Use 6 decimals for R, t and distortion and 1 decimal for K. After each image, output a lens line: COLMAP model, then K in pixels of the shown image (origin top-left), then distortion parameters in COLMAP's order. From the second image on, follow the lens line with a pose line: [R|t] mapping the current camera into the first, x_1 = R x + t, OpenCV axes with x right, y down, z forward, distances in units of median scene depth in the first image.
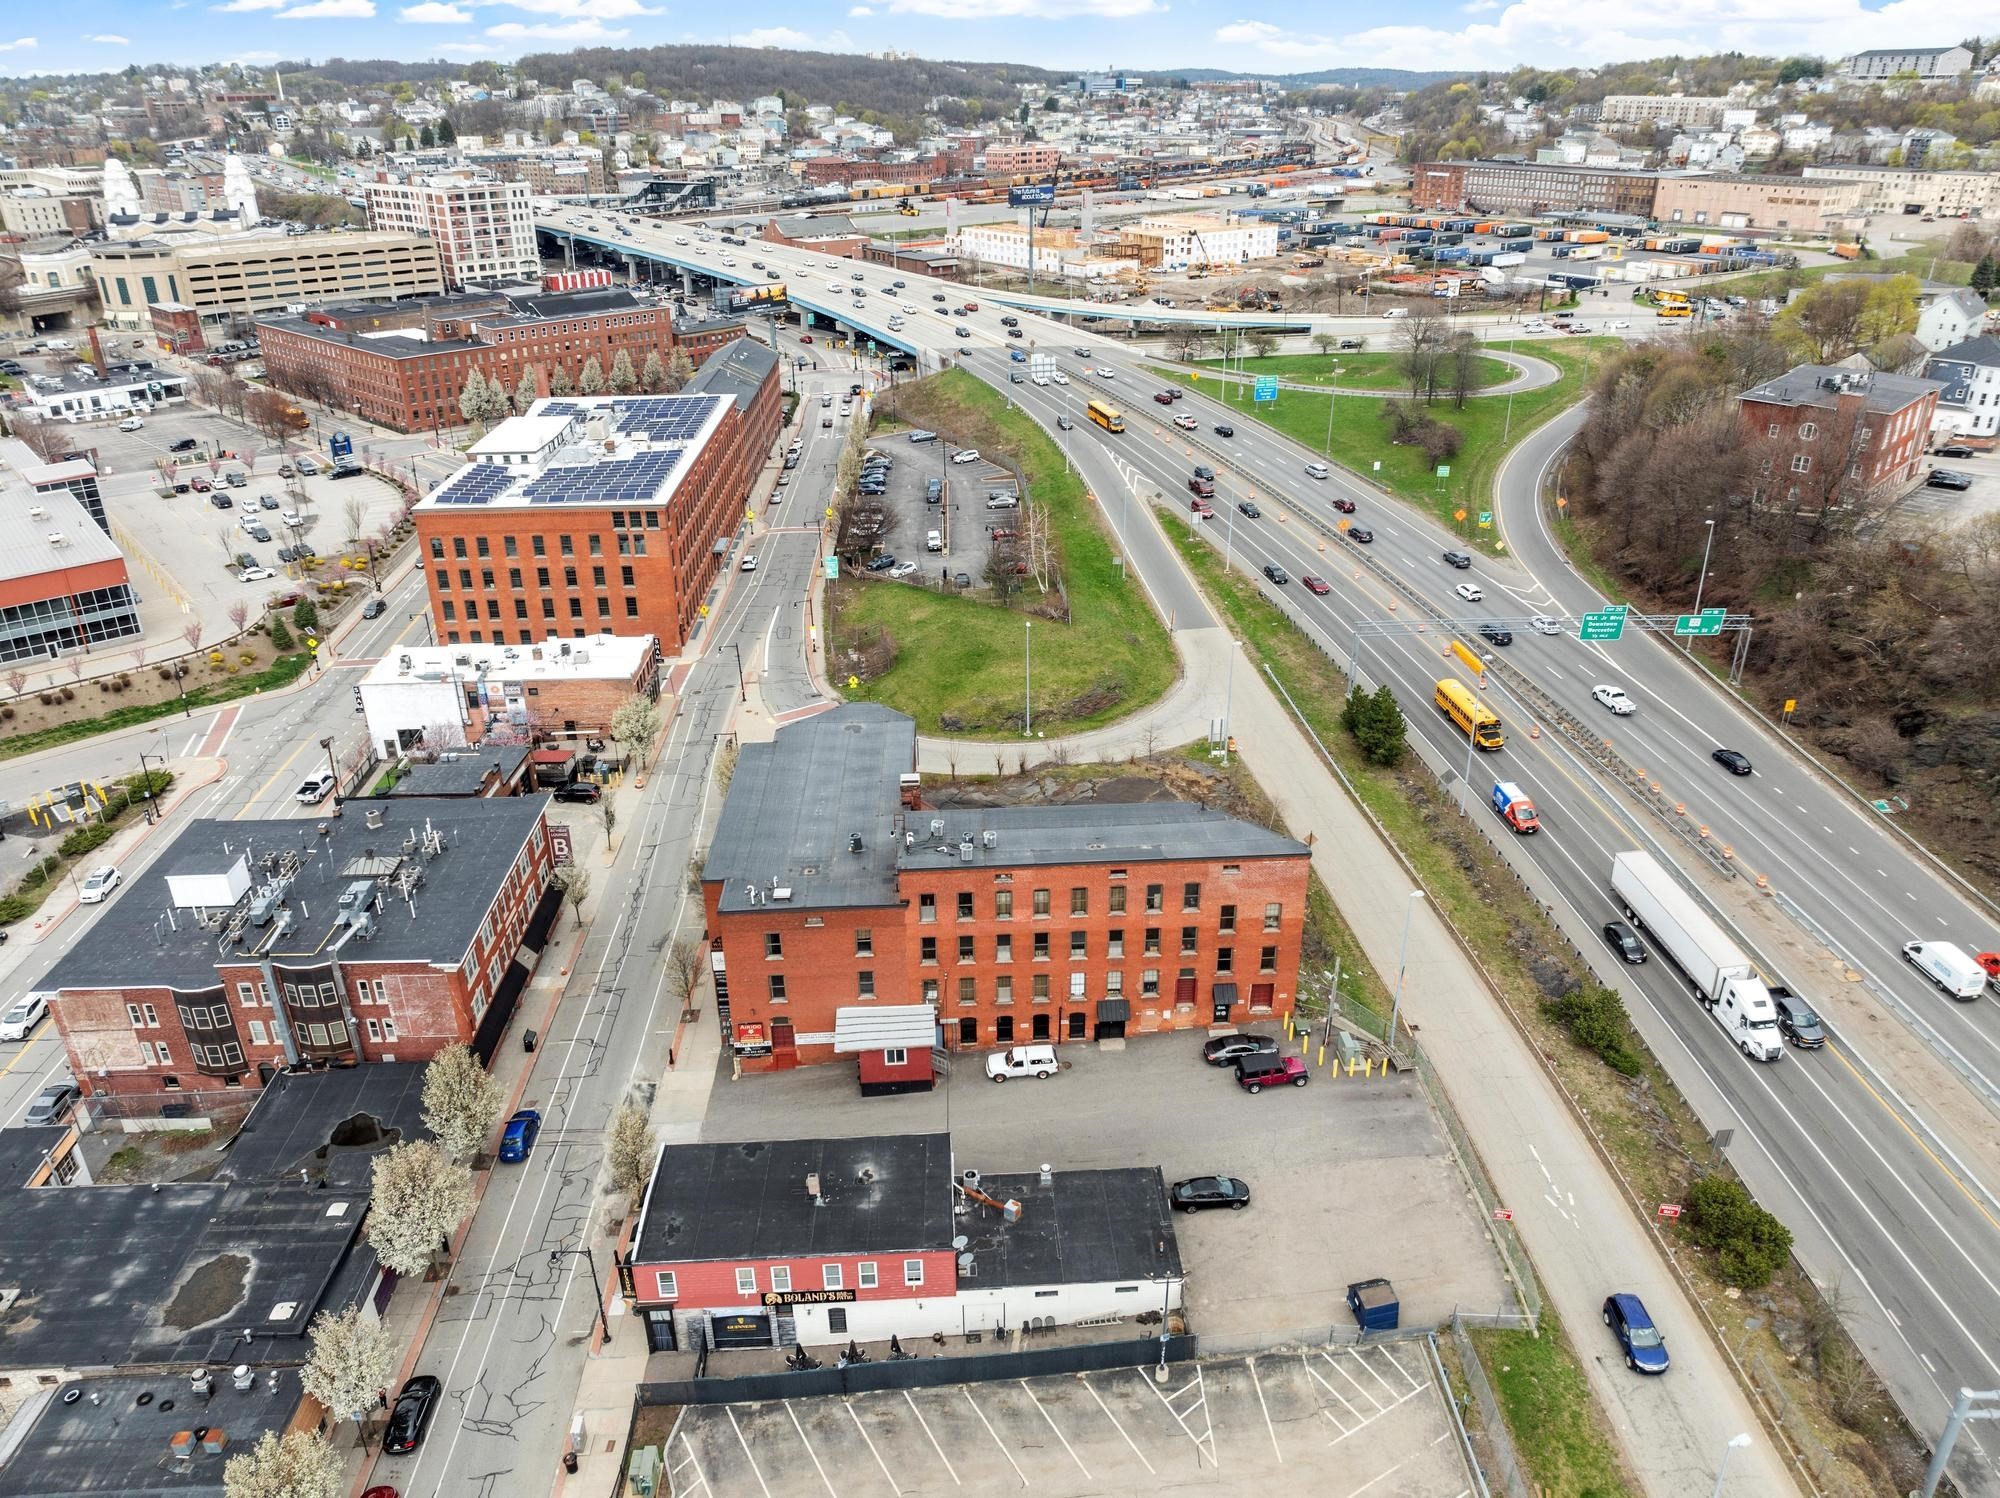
lens RADIAL K [[1392.1, 0, 1000.0], [0, 1392.1, 749.0], [0, 0, 1]] dist [-0.031921, -0.001474]
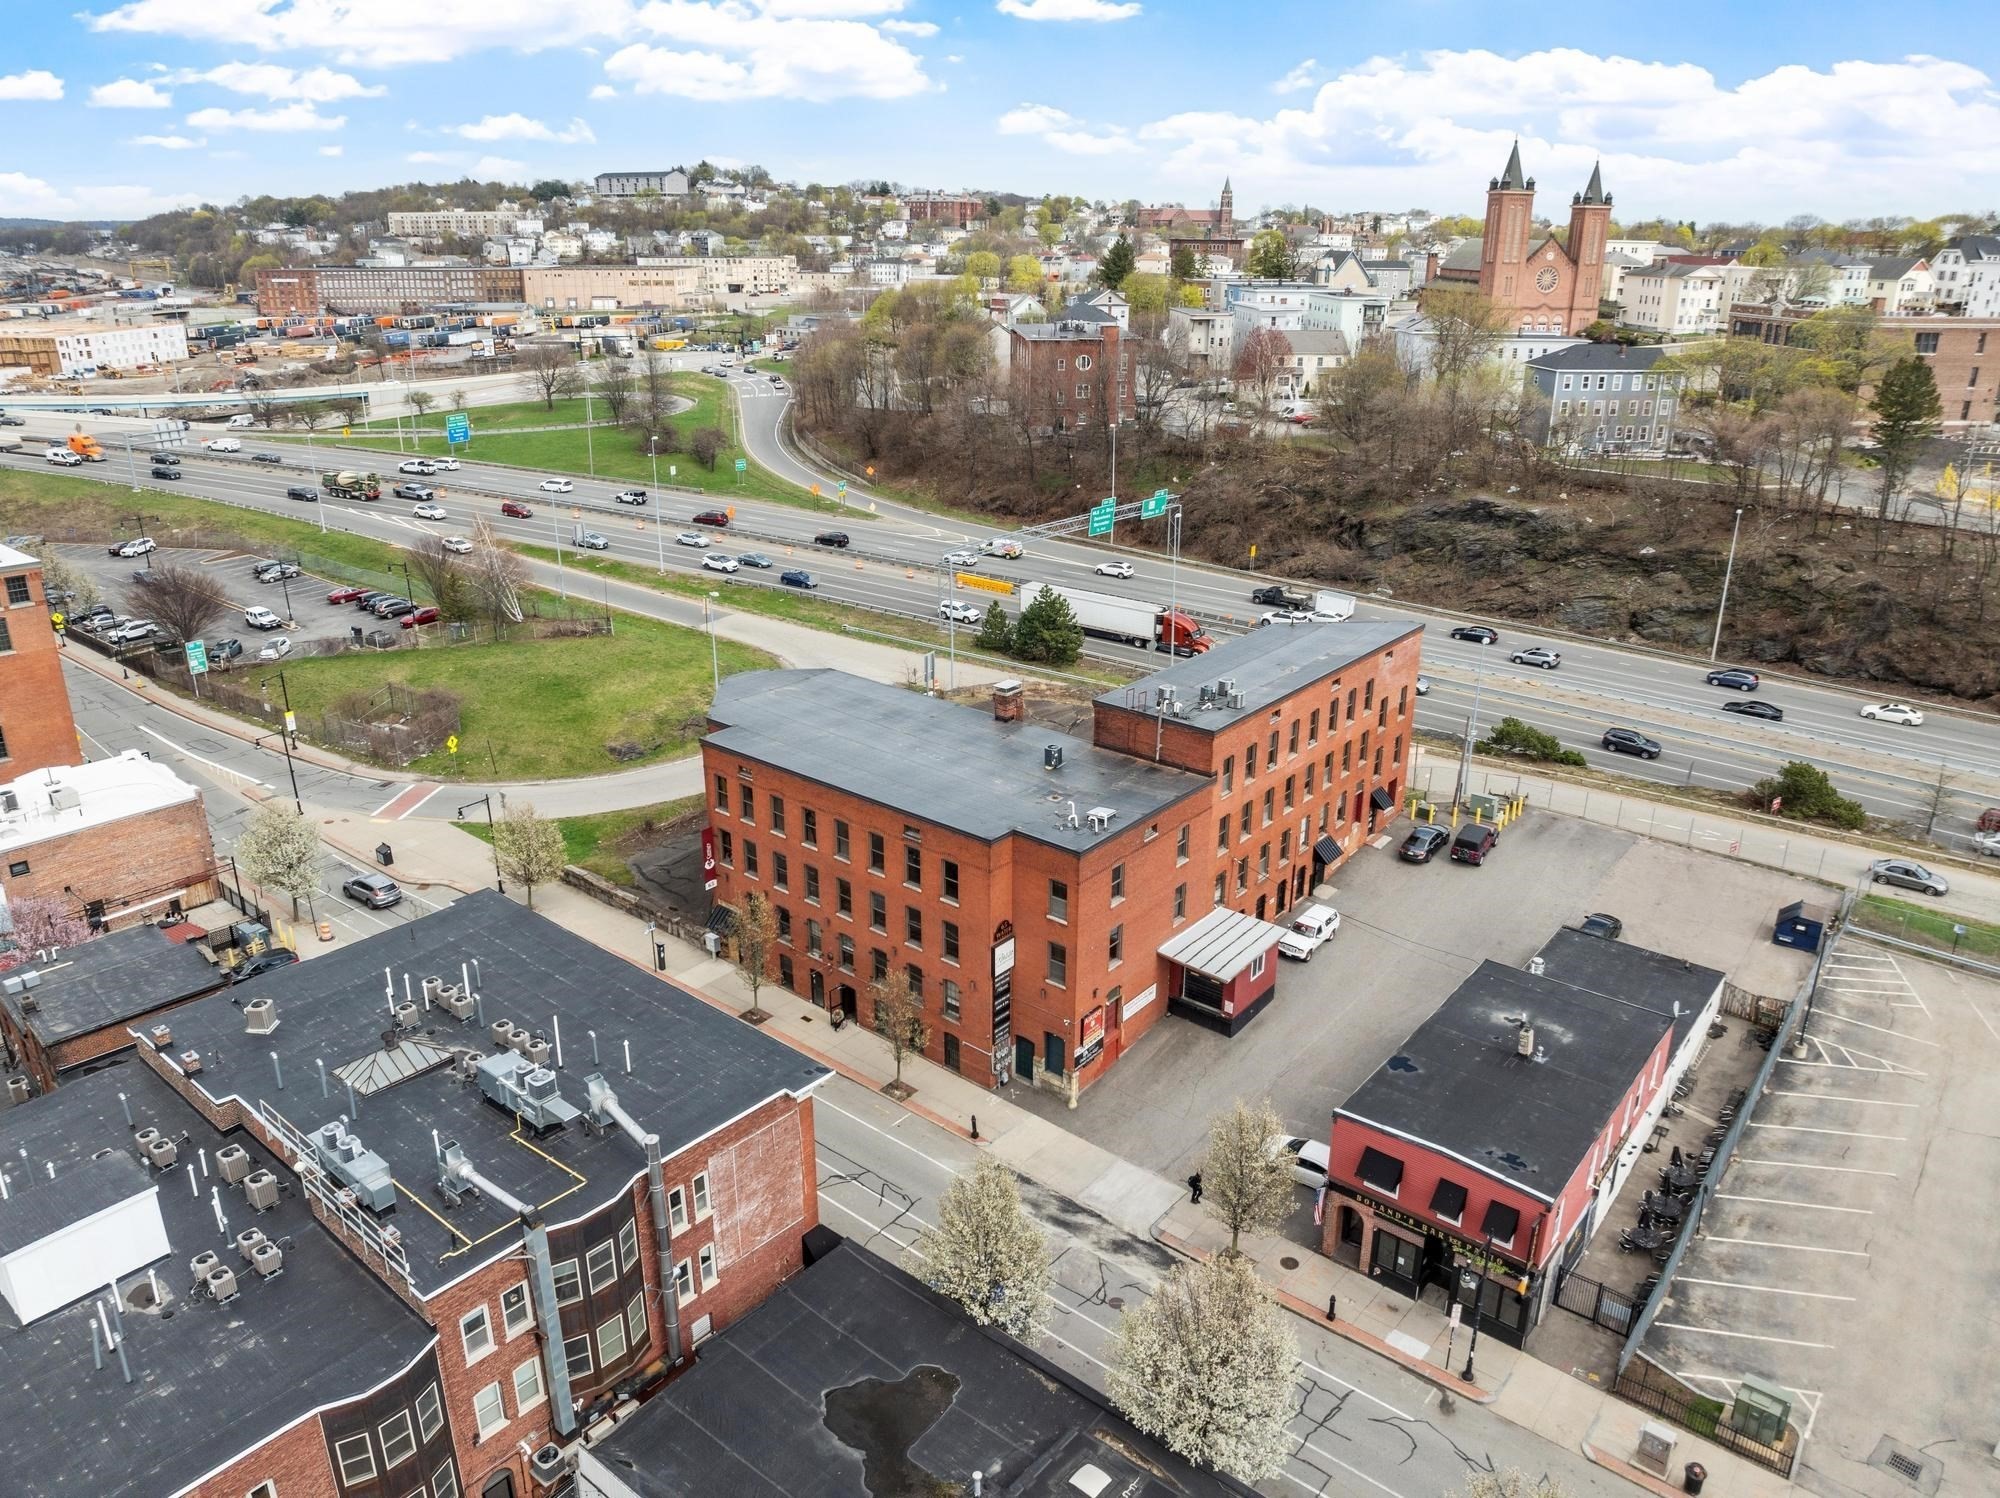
lens RADIAL K [[1410.0, 0, 1000.0], [0, 1410.0, 749.0], [0, 0, 1]] dist [-0.052640, 0.023221]
pose [[0.671727, -0.248340, 0.697933, -0.449403], [0.314151, 0.948720, 0.035220, 0.018191], [-0.670889, 0.195598, 0.715297, 0.318976]]
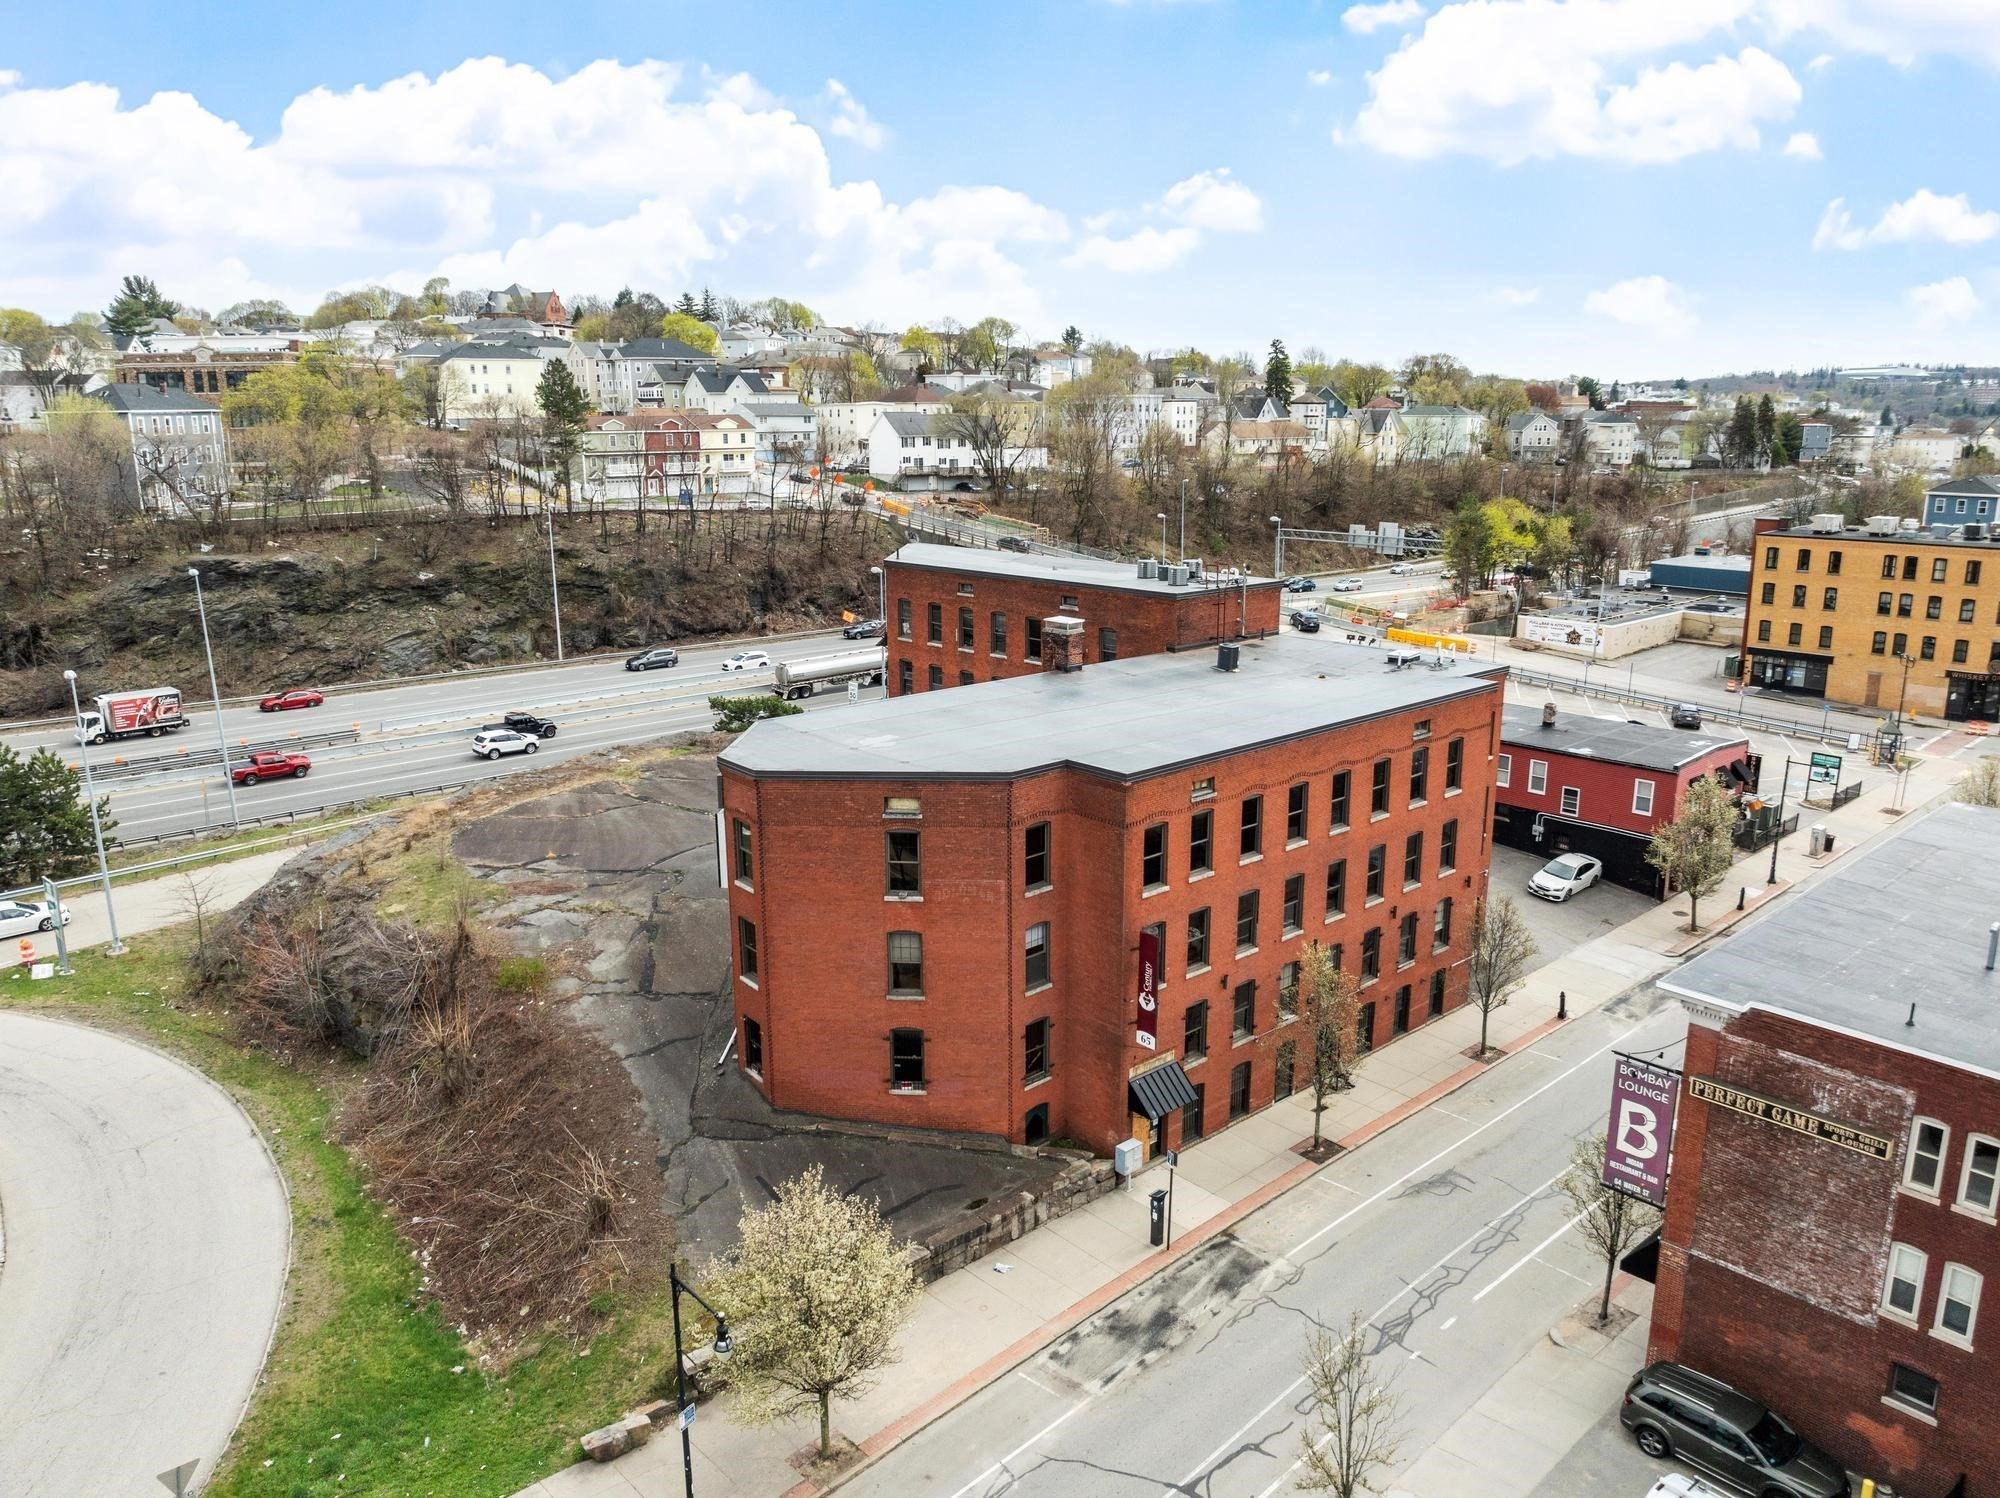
lens RADIAL K [[1412.3, 0, 1008.0], [0, 1412.3, 746.8], [0, 0, 1]] dist [-0.036604, 0.001461]
pose [[-0.636945, -0.172186, 0.751434, -0.350193], [0.342812, 0.809797, 0.476140, -0.157900], [-0.690493, 0.560875, -0.456769, 0.937594]]
